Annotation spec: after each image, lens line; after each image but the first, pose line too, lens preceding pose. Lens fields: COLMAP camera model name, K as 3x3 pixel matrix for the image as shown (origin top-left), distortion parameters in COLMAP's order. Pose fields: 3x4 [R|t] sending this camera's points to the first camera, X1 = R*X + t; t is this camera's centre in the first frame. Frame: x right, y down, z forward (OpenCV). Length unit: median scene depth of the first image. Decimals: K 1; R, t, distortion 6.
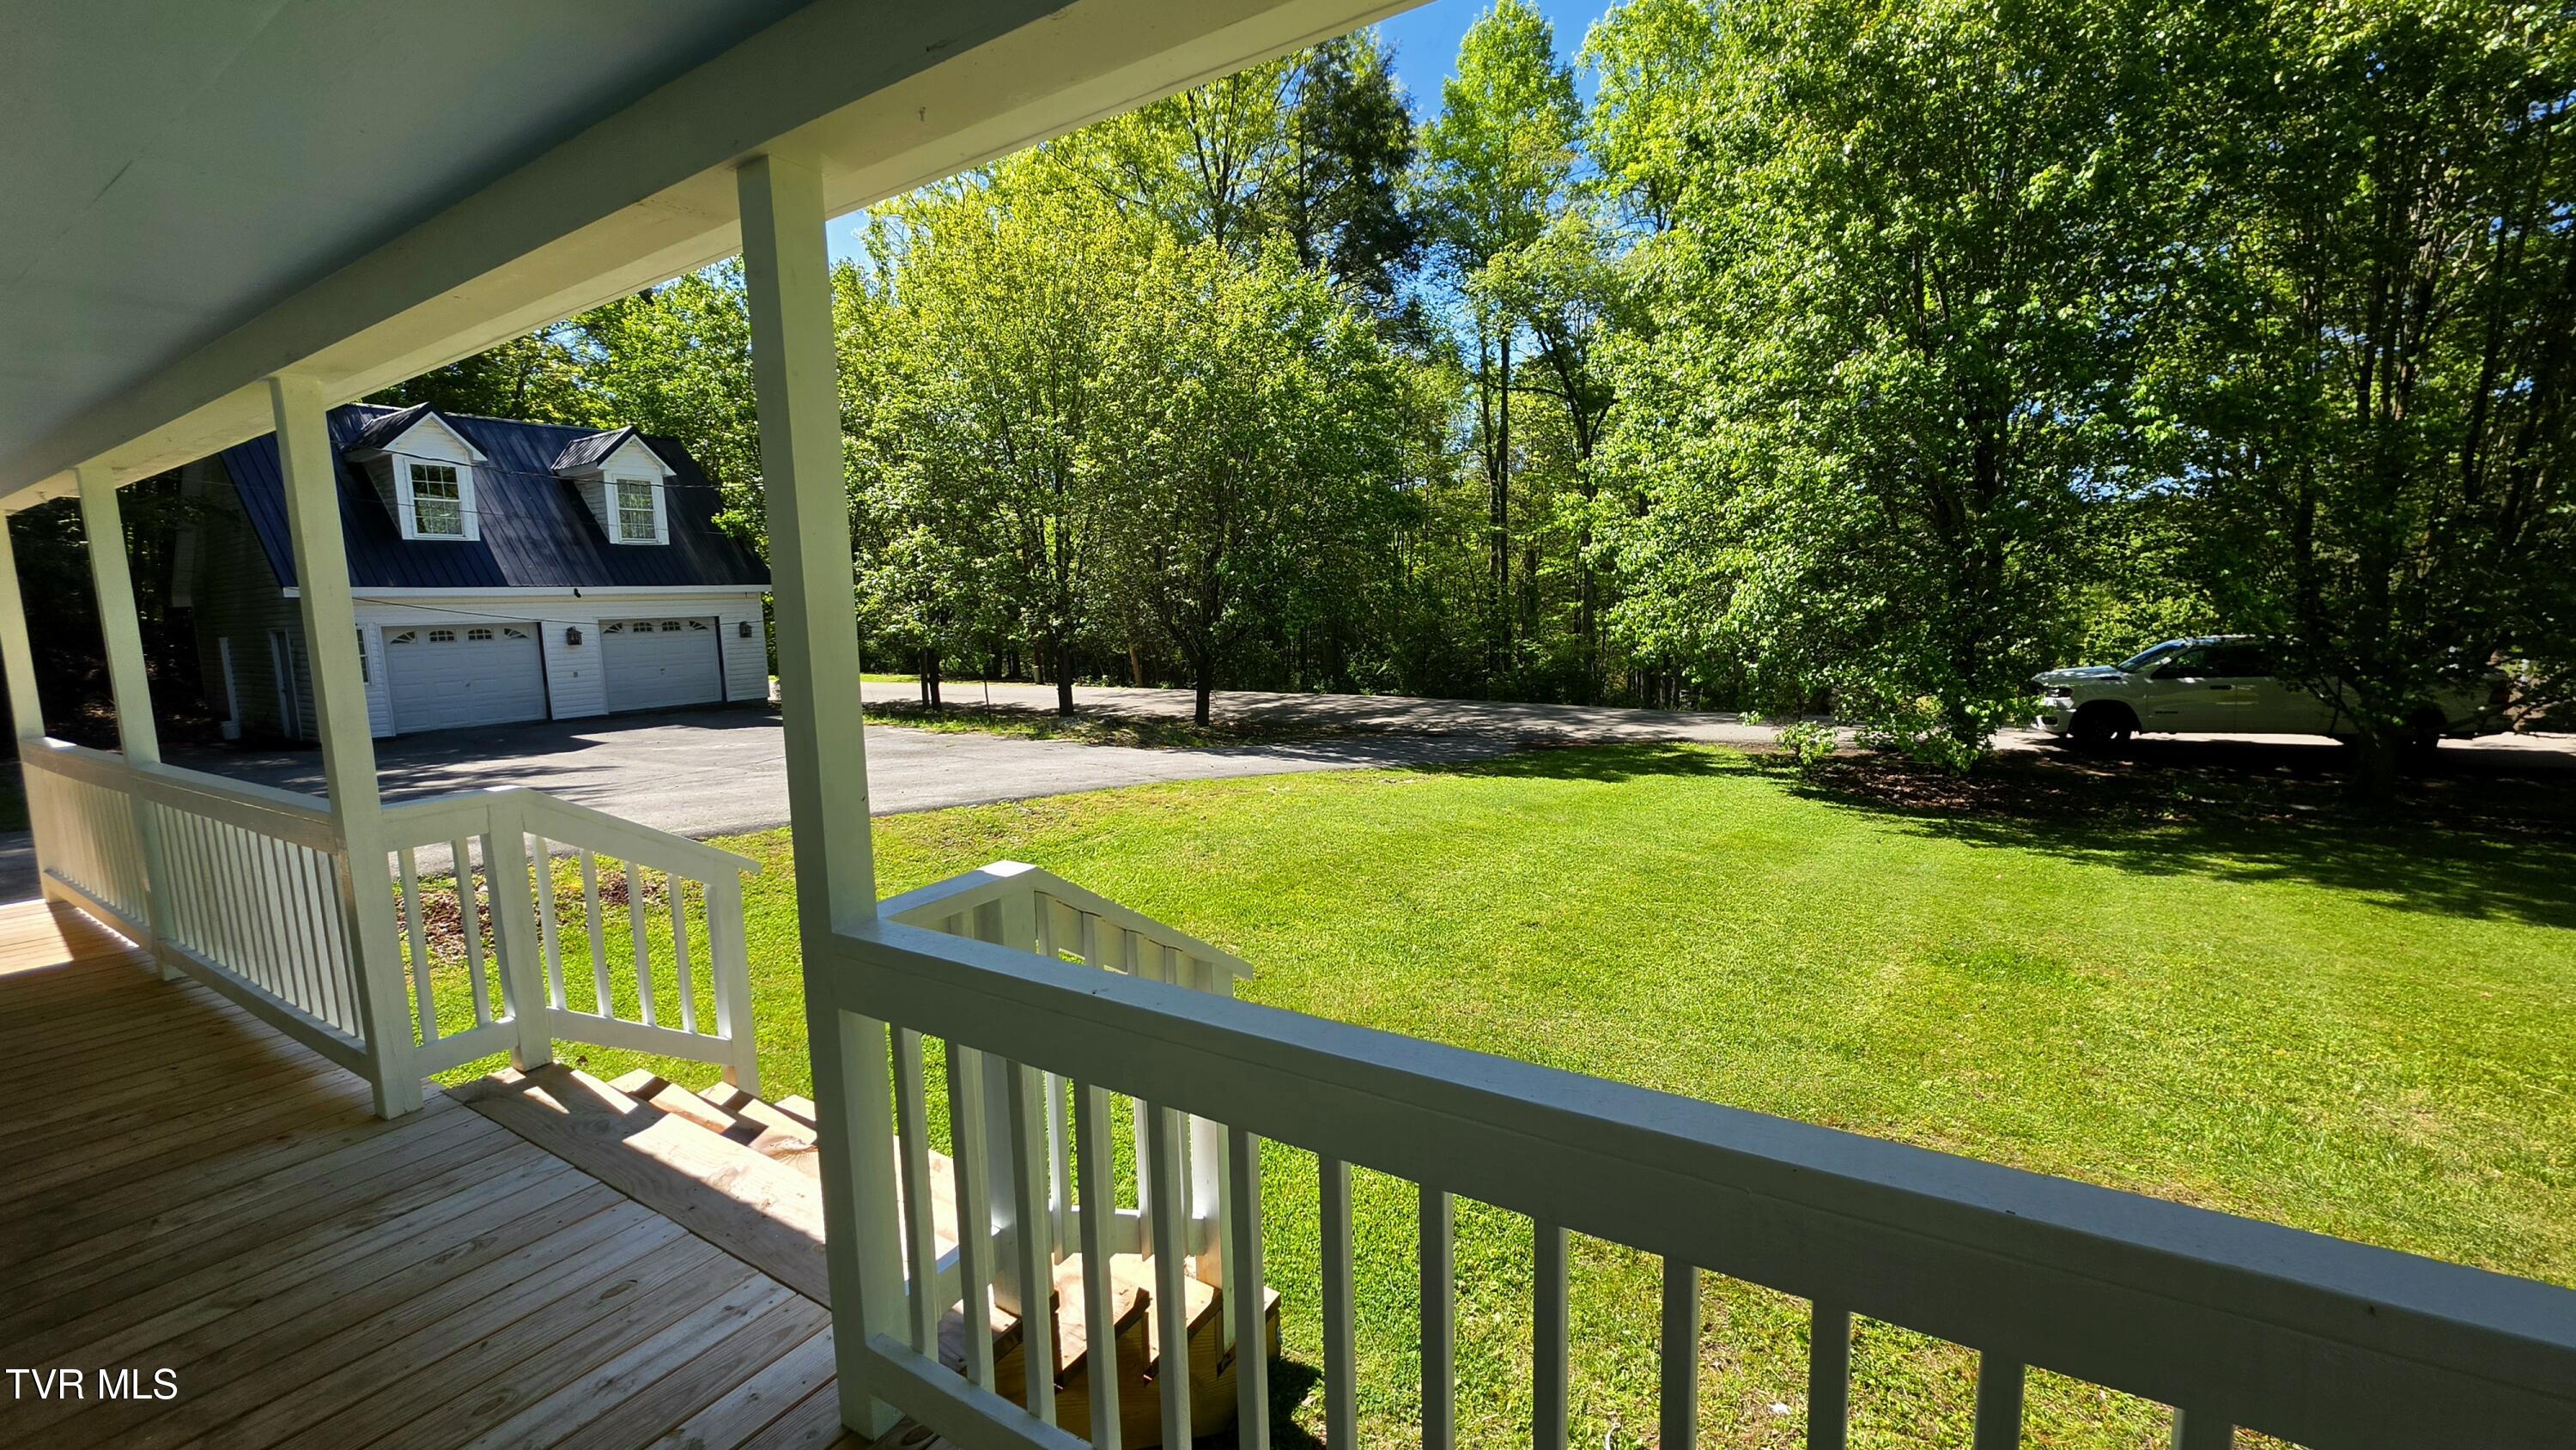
lens RADIAL K [[1027.7, 0, 1288.0], [0, 1027.7, 725.0], [0, 0, 1]] dist [-0.006028, 0.000881]
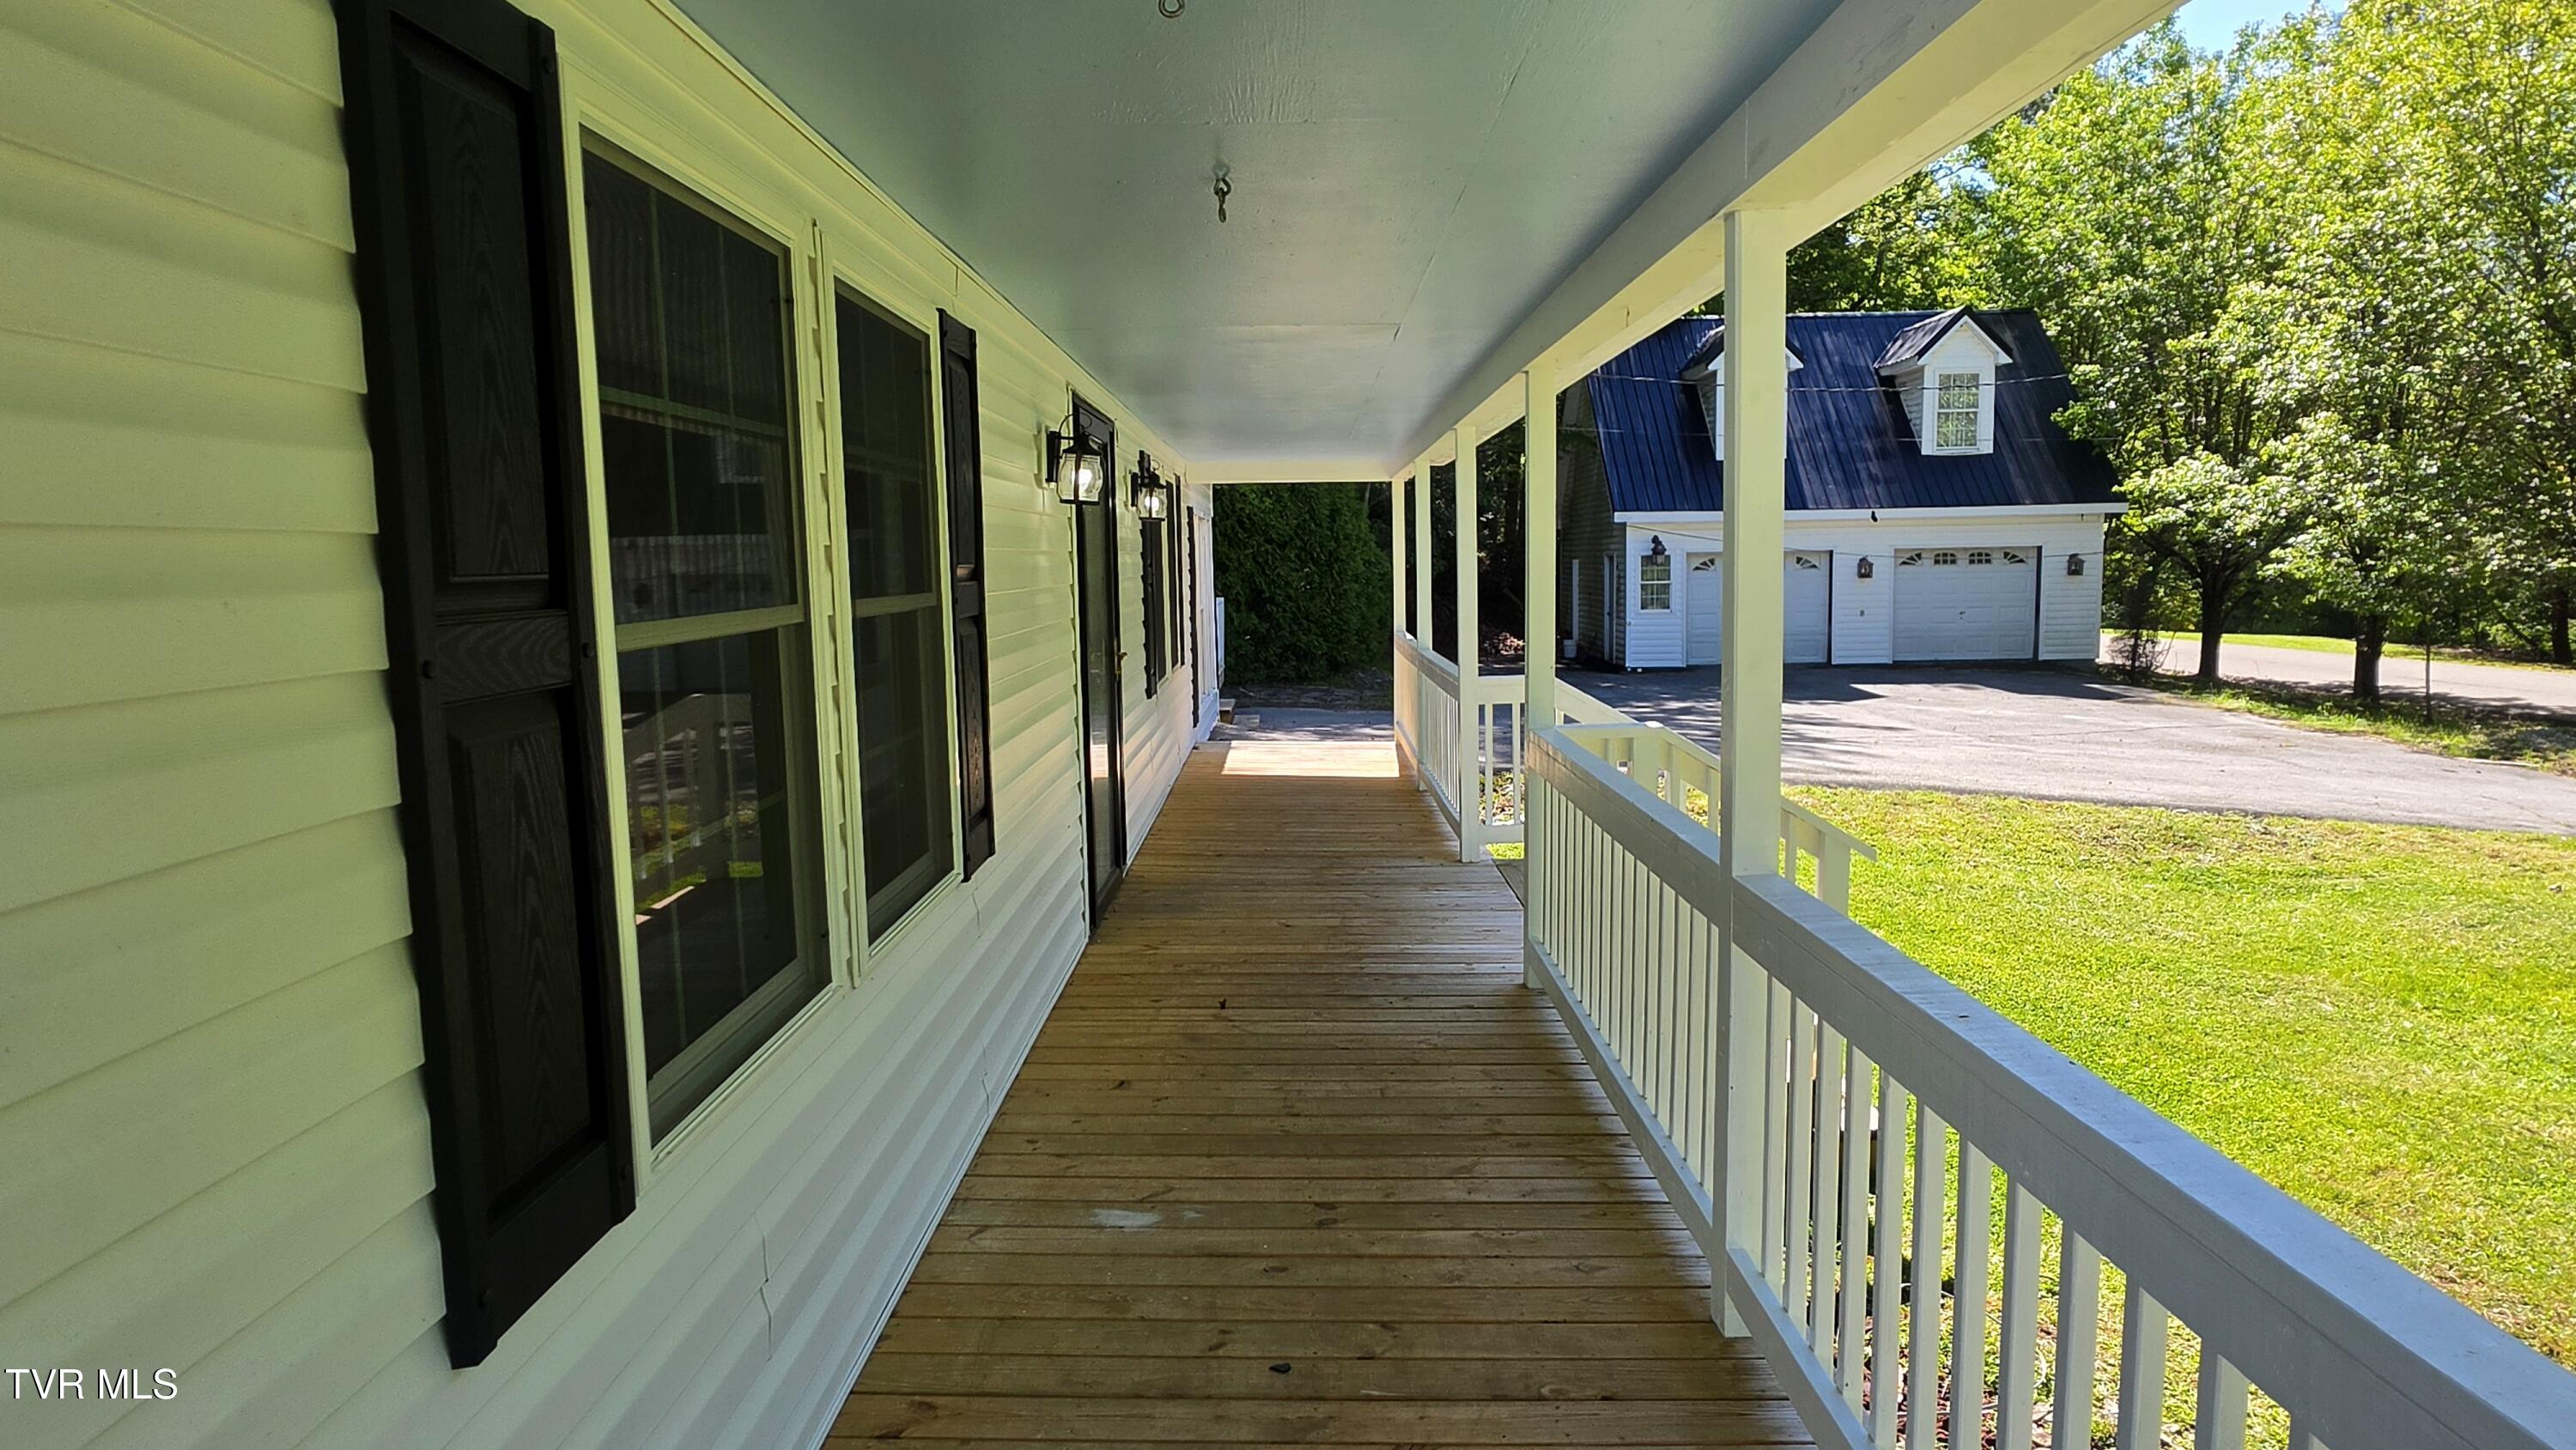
lens RADIAL K [[1529.5, 0, 1288.0], [0, 1529.5, 725.0], [0, 0, 1]] dist [0.004501, 0.000439]
pose [[0.527629, 0.110965, -0.842196, 0.128400], [-0.099930, 0.992656, 0.068184, 0.003830], [0.843577, 0.048185, 0.534843, -0.070061]]
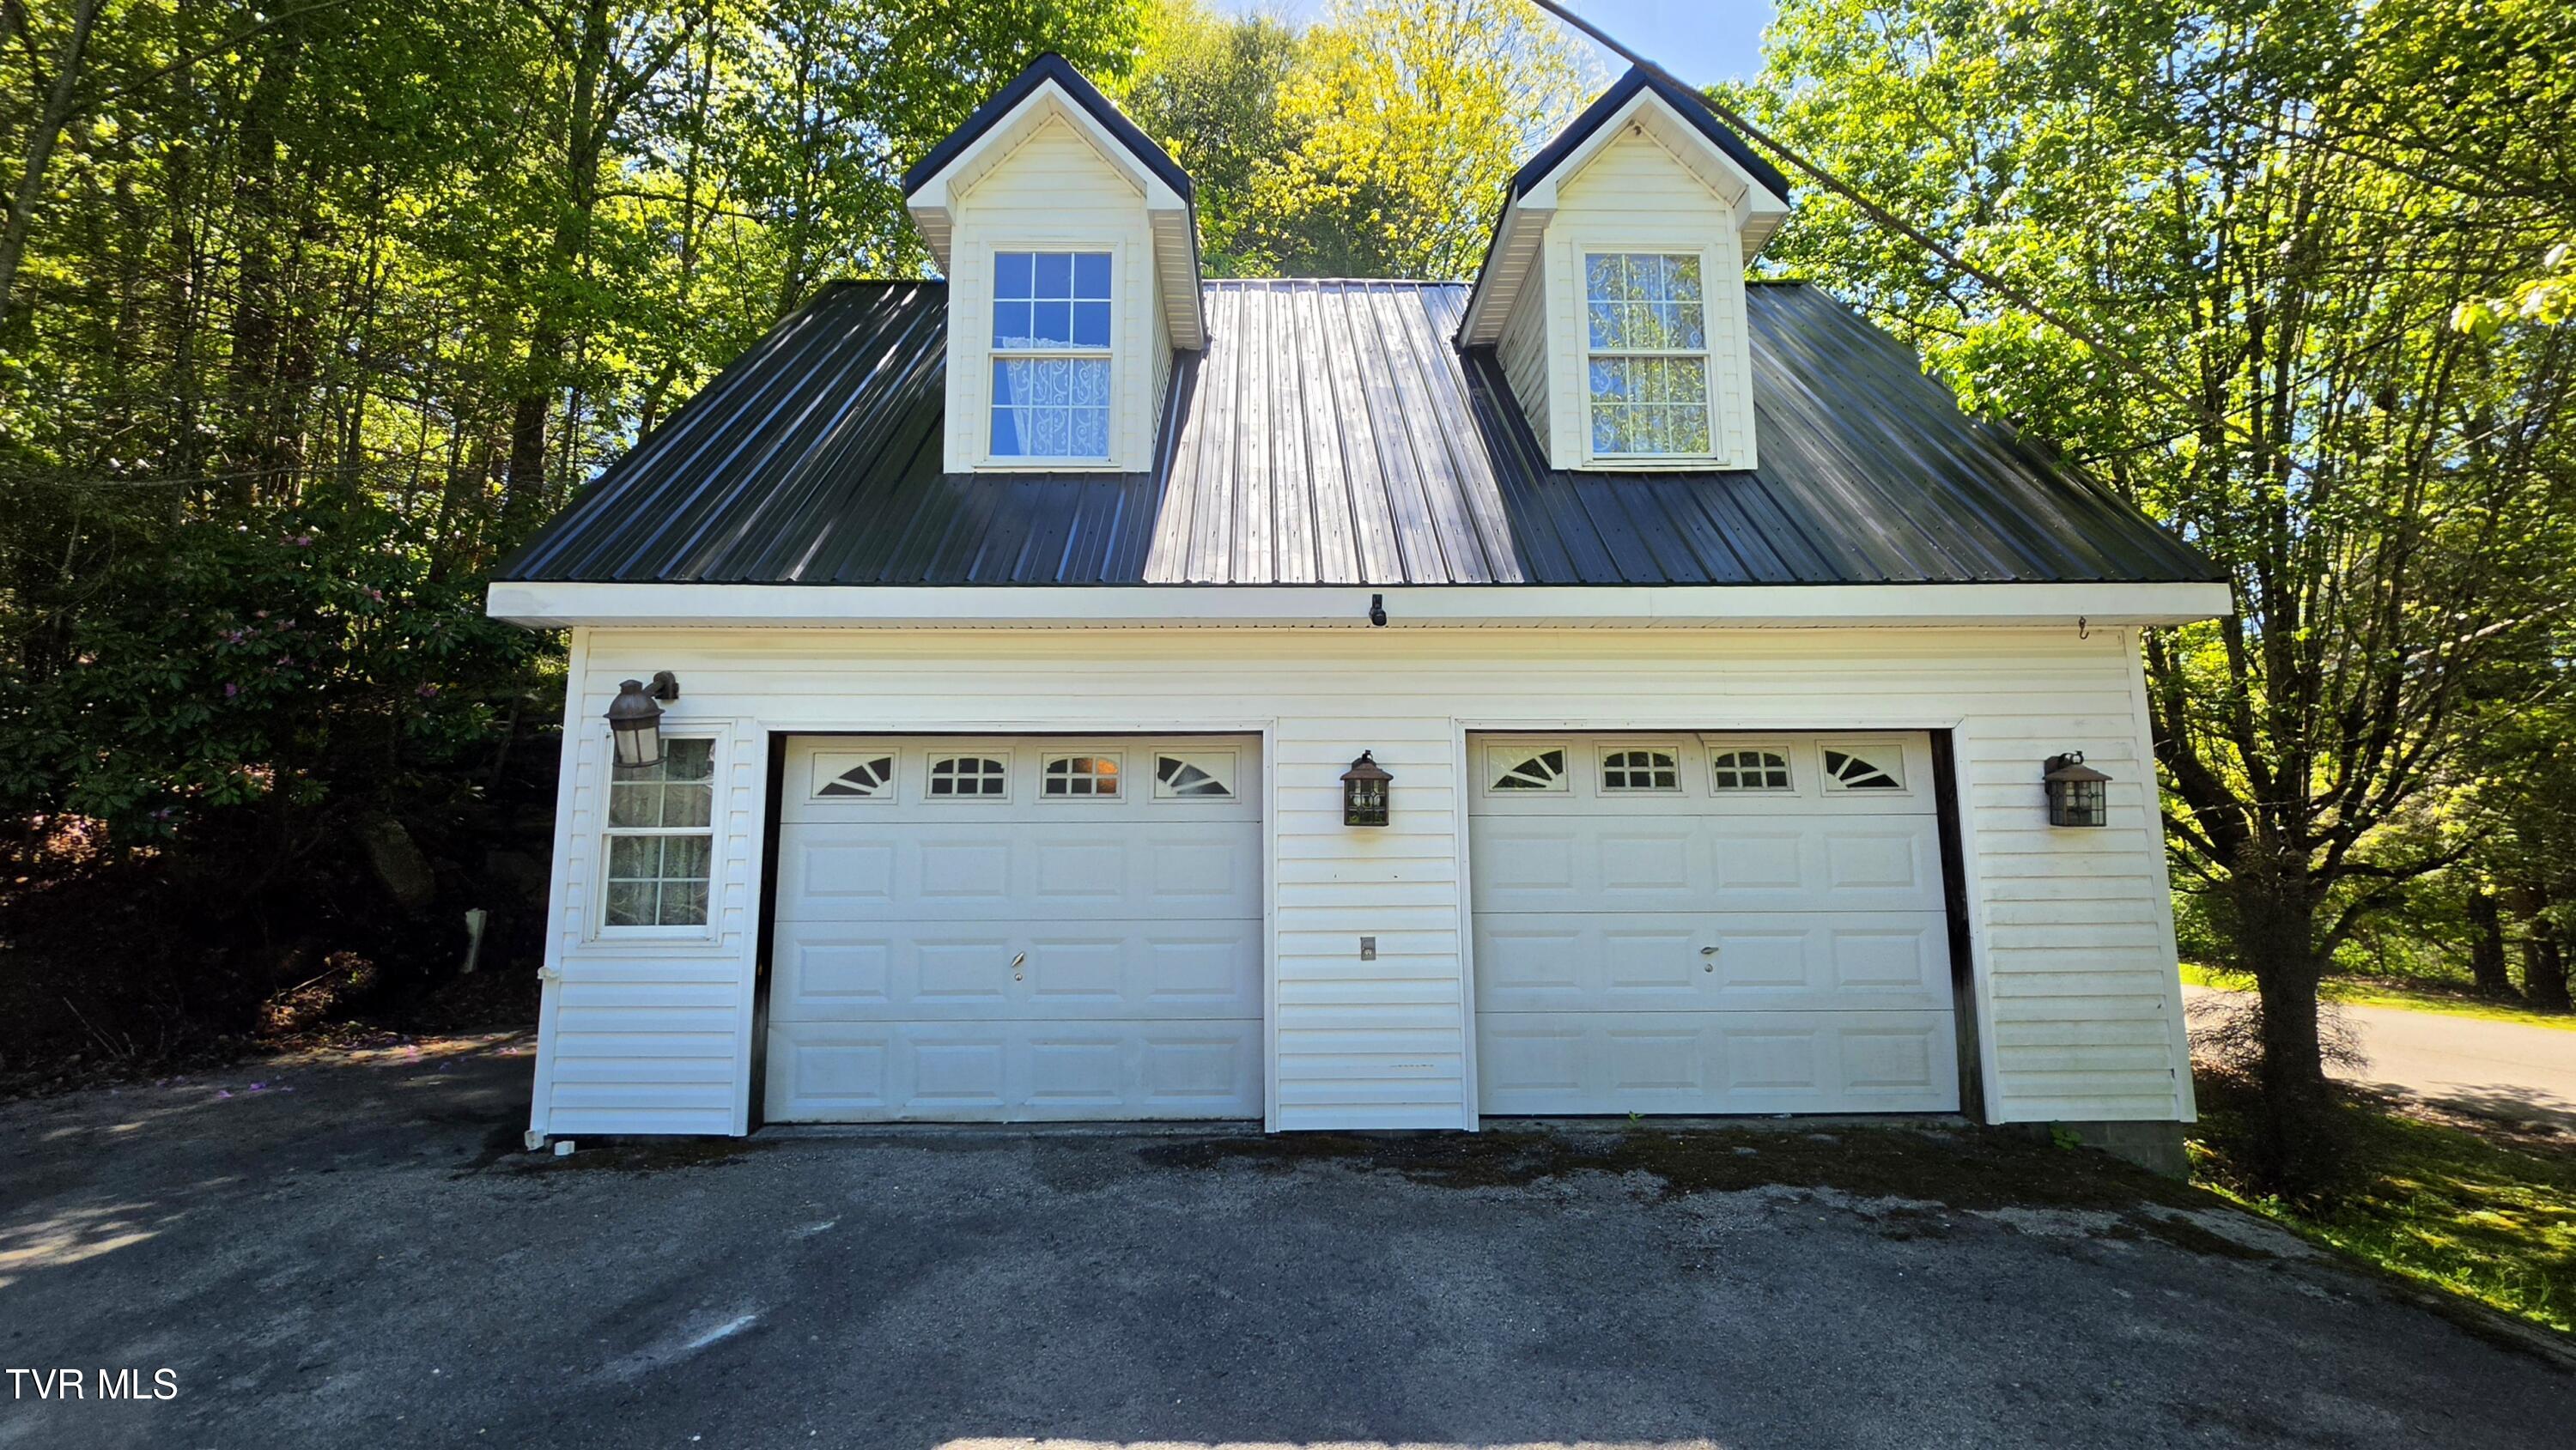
lens RADIAL K [[1027.7, 0, 1288.0], [0, 1027.7, 725.0], [0, 0, 1]] dist [-0.006028, 0.000881]
pose [[0.540529, -0.080865, -0.837430, -0.494947], [-0.113768, 0.979202, -0.167988, -0.057534], [0.833598, 0.186075, 0.520087, 0.846673]]
